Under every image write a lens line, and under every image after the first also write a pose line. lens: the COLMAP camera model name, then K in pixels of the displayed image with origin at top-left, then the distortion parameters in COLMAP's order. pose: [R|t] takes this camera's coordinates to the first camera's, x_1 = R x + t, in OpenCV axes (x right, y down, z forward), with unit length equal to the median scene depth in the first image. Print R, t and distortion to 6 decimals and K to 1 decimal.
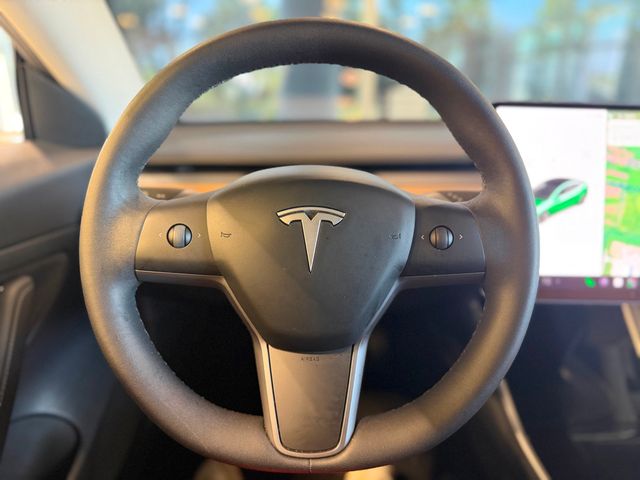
lens RADIAL K [[455.6, 0, 322.8], [0, 455.6, 236.5], [0, 0, 1]] dist [-0.011950, -0.003136]
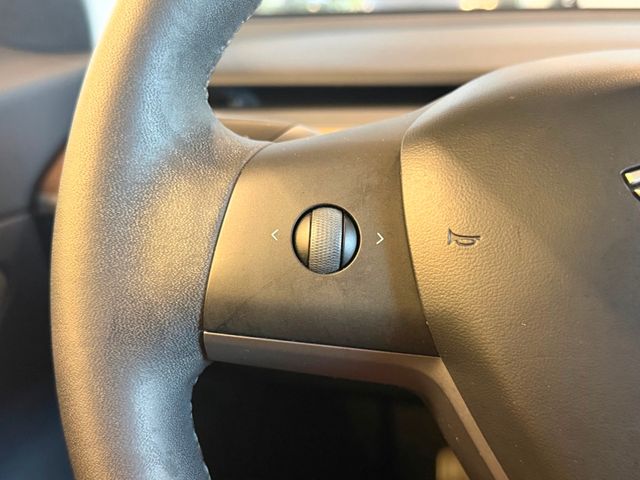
lens RADIAL K [[754.7, 0, 319.9], [0, 754.7, 239.6], [0, 0, 1]] dist [0.162328, 0.000000]
pose [[0.987191, 0.023785, -0.157758, -0.228363], [-0.025729, 0.999616, -0.010291, 0.005376], [0.157453, 0.014218, 0.987424, 0.424561]]
